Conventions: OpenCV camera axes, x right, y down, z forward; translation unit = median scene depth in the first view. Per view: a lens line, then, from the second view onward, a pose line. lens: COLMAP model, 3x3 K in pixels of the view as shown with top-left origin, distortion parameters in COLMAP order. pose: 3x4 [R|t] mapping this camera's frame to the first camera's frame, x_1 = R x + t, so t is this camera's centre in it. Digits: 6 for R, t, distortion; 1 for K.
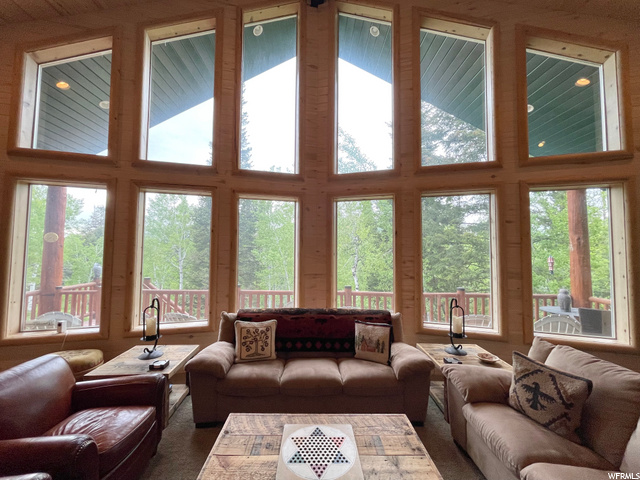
lens RADIAL K [[257.1, 0, 320.7], [0, 257.1, 240.7], [0, 0, 1]] dist [-0.007454, -0.000431]
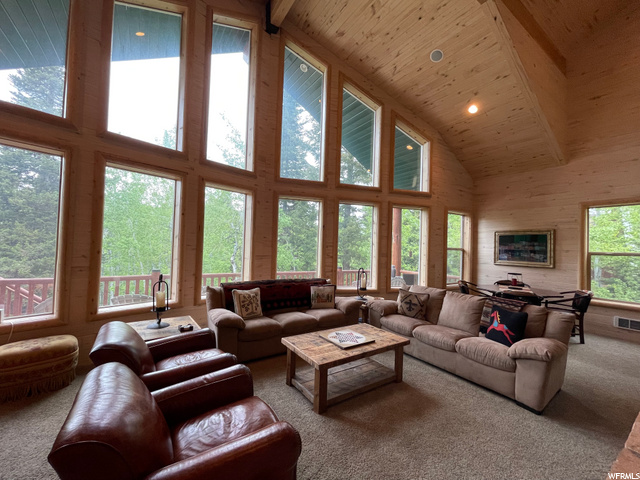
lens RADIAL K [[257.1, 0, 316.6], [0, 257.1, 240.1], [0, 0, 1]] dist [-0.007454, -0.000431]
pose [[0.837923, 0.032045, 0.544847, -0.648247], [-0.051443, 0.998468, 0.020390, 0.023906], [-0.543359, -0.045113, 0.838288, -0.242936]]
